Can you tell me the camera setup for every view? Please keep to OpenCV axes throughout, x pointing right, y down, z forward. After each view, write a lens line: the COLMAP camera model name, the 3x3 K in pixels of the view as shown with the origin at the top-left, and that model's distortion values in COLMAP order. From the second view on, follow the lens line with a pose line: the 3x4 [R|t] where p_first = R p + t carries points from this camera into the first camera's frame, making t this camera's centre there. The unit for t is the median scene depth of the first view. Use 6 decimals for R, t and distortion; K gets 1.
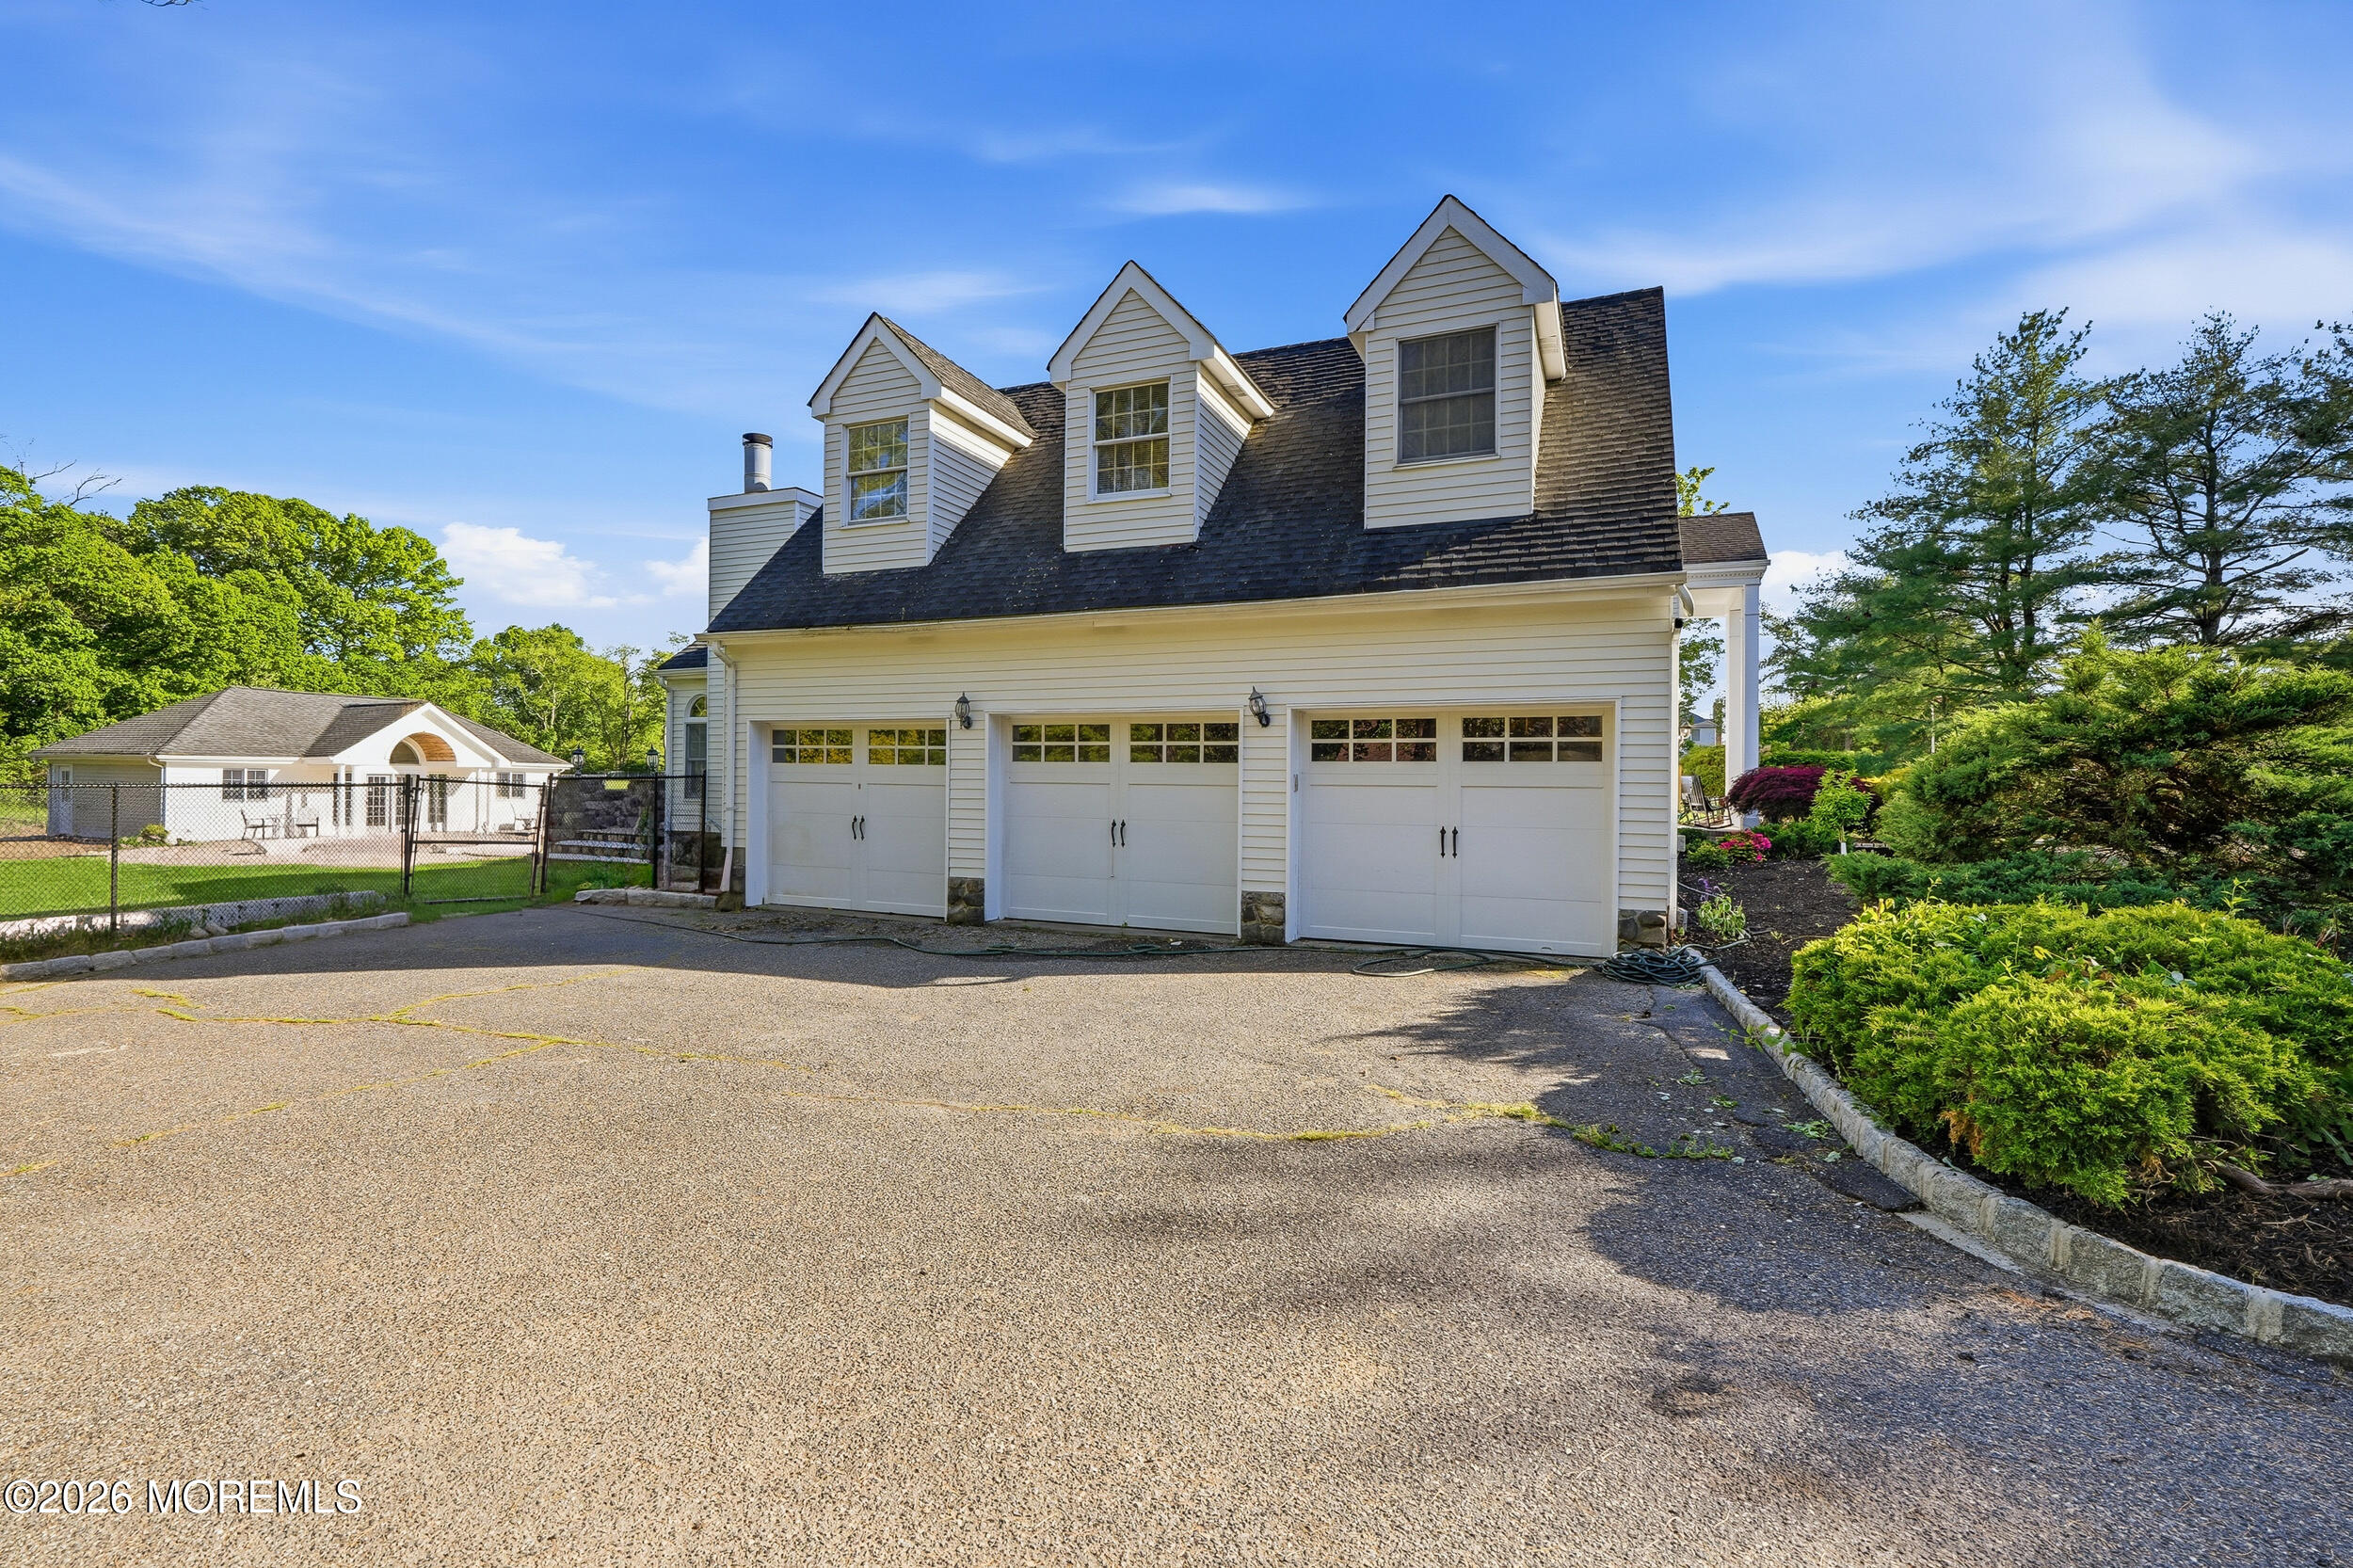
lens RADIAL K [[1046.9, 0, 1176.5], [0, 1046.9, 784.0], [0, 0, 1]] dist [-0.007521, 0.000073]
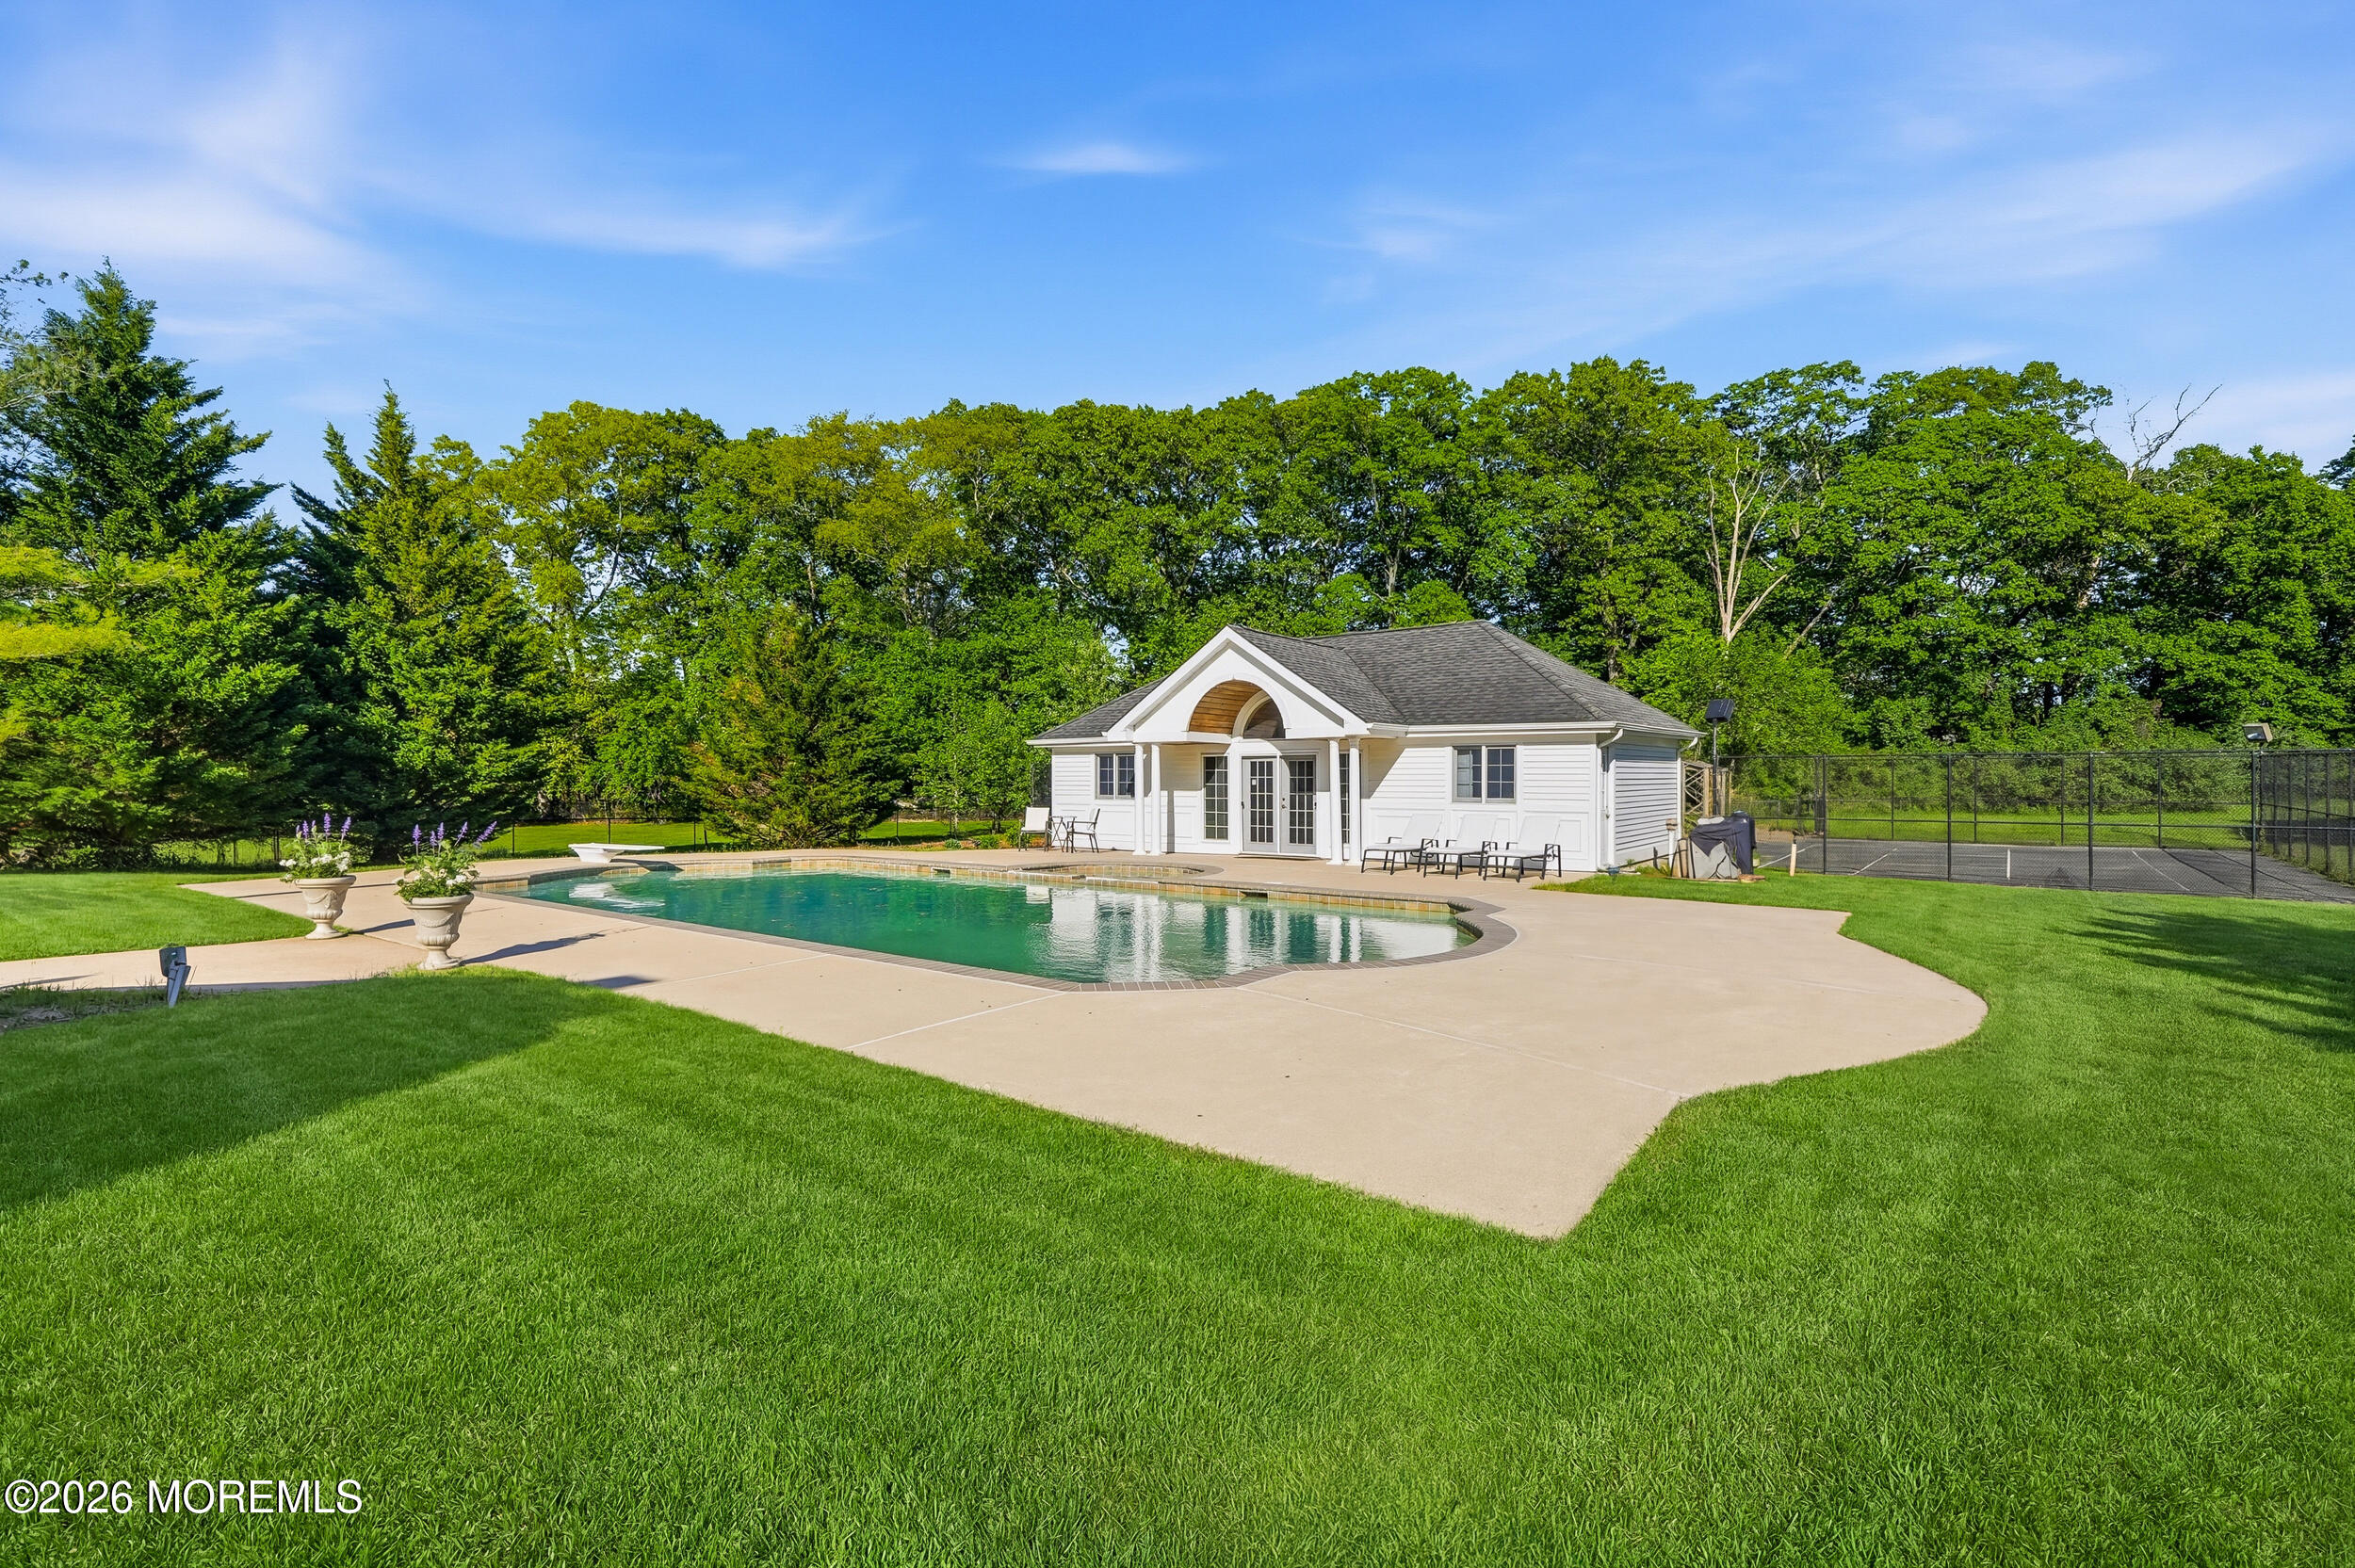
lens RADIAL K [[1077.7, 0, 1177.5], [0, 1077.7, 784.0], [0, 0, 1]] dist [0.002187, 0.000375]
pose [[-0.252865, -0.000634, -0.967501, -0.048904], [0.003941, 0.999991, -0.001685, 0.002224], [0.967494, -0.004239, -0.252860, 0.341497]]
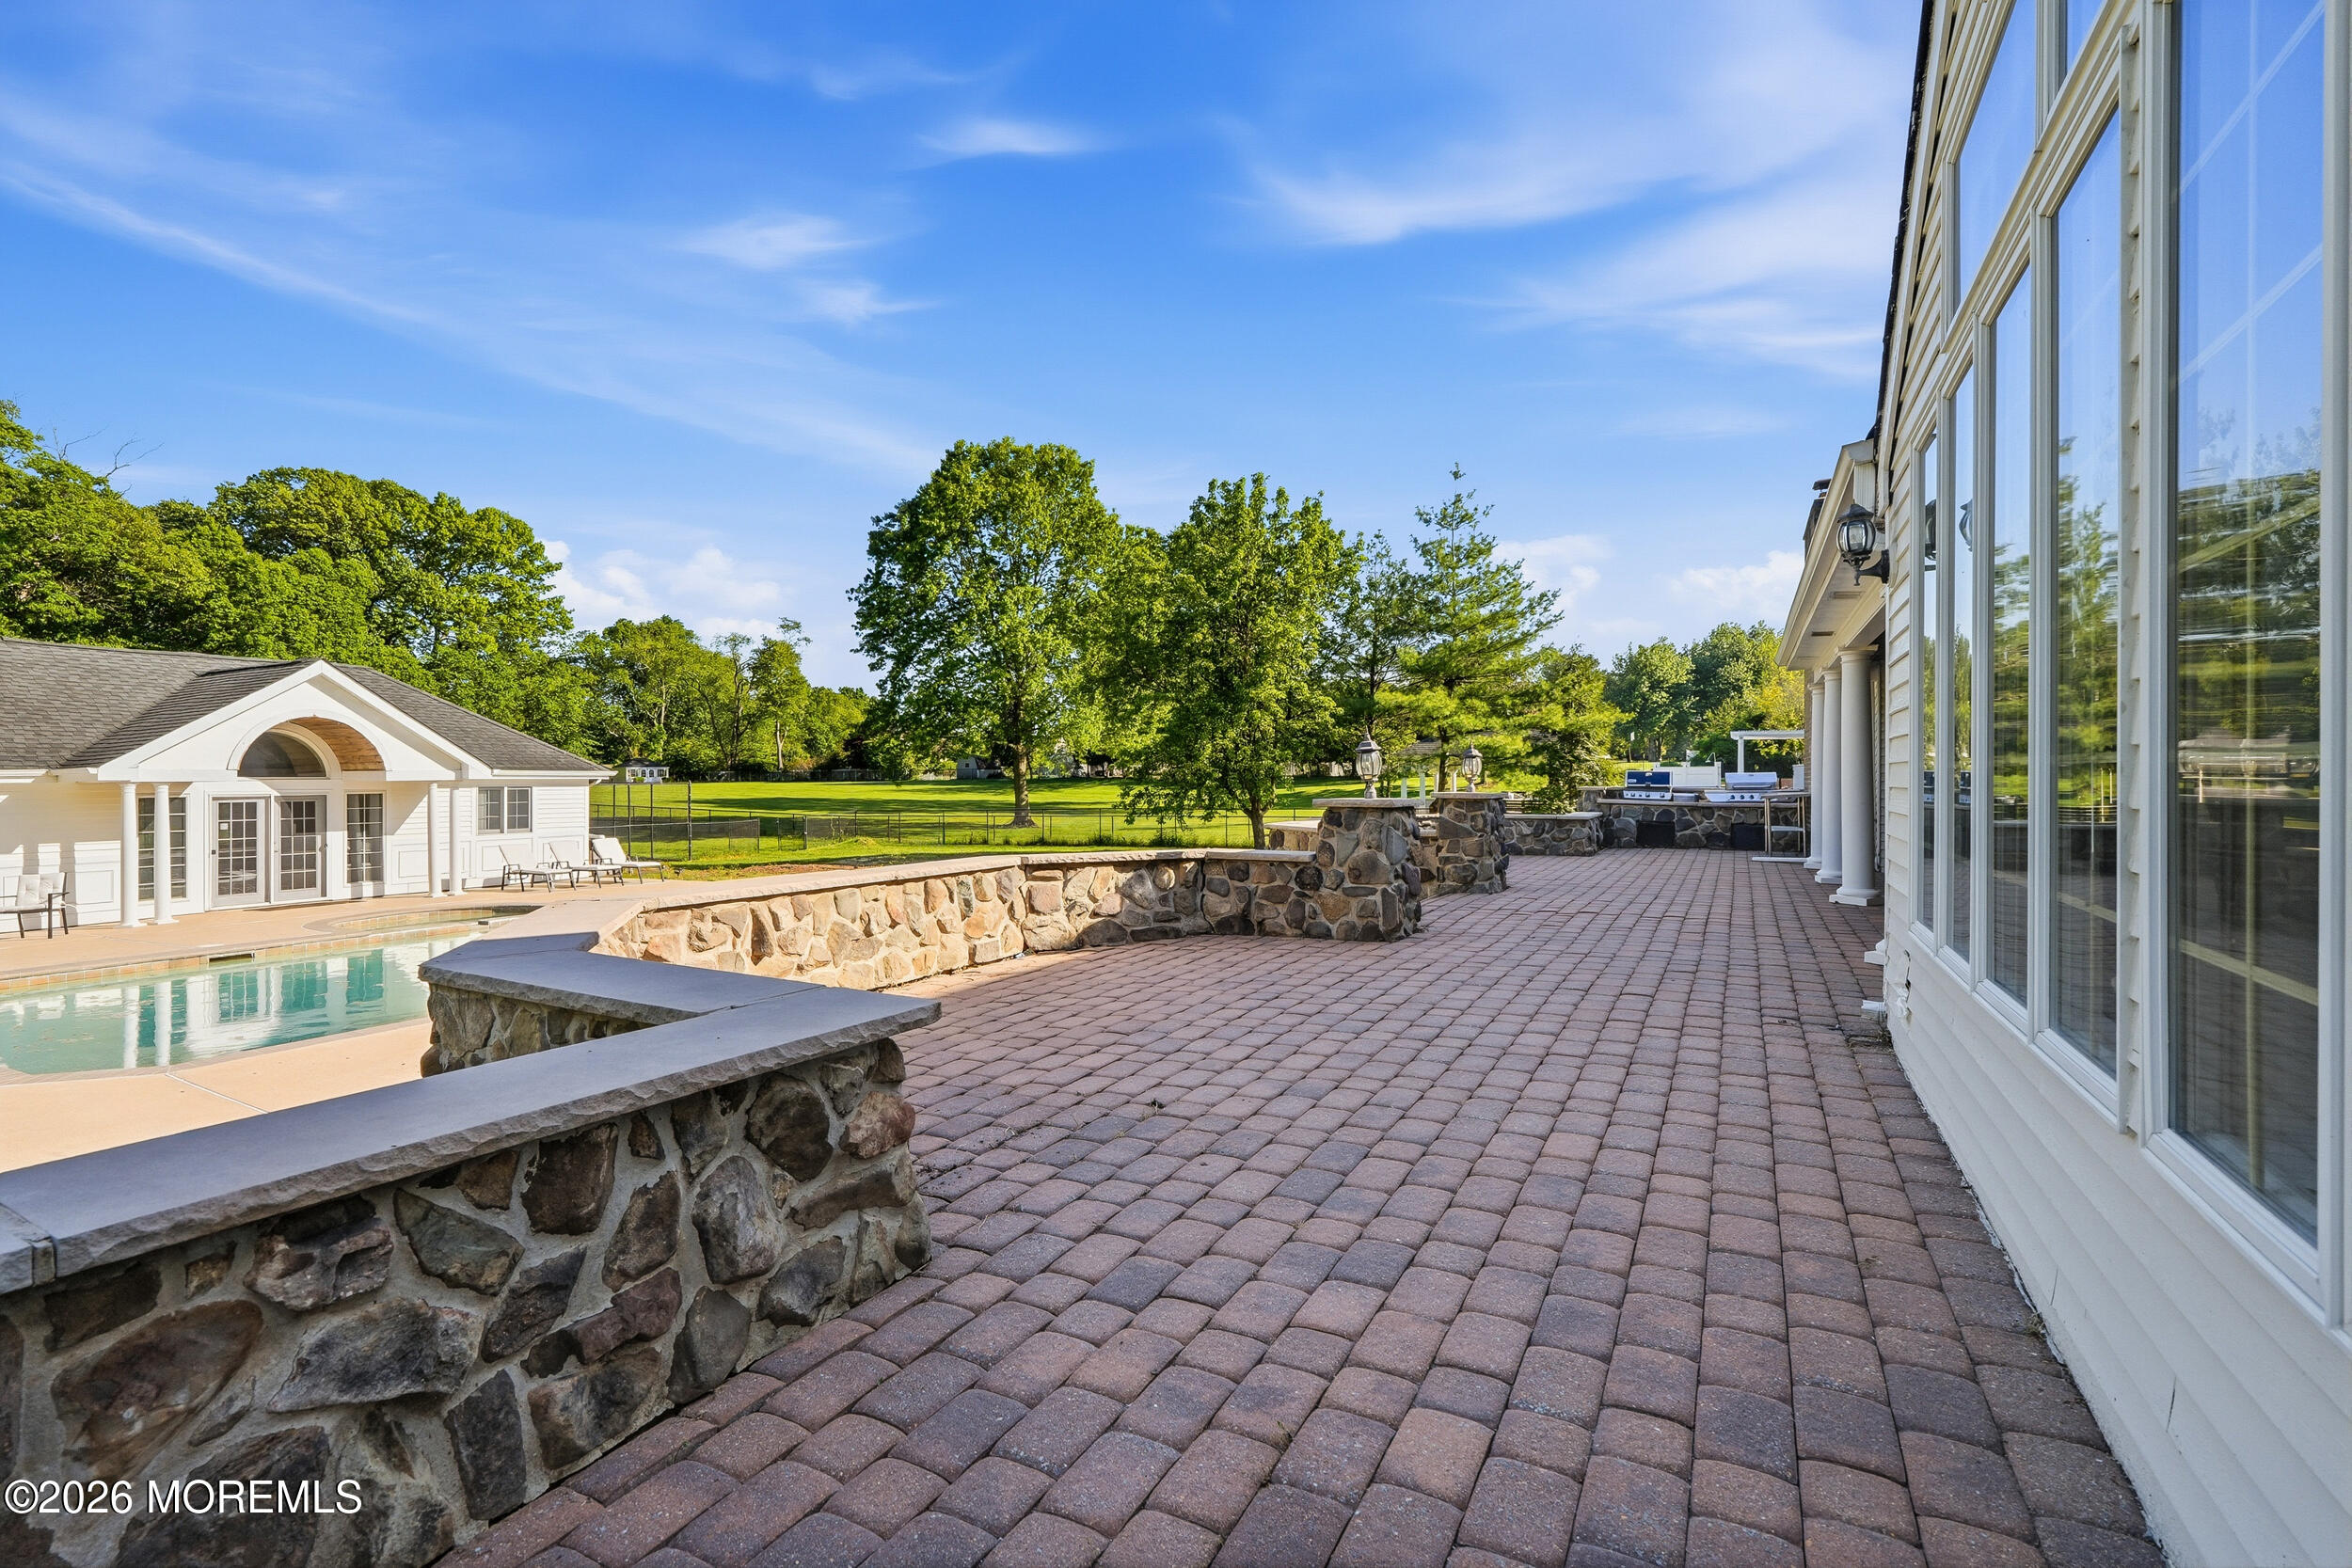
lens RADIAL K [[1046.4, 0, 1176.0], [0, 1046.4, 784.0], [0, 0, 1]] dist [-0.007521, 0.000073]
pose [[0.995348, -0.013352, -0.095412, -0.073755], [0.014144, 0.999871, 0.007624, -0.004127], [0.095298, -0.008938, 0.995409, 0.159251]]
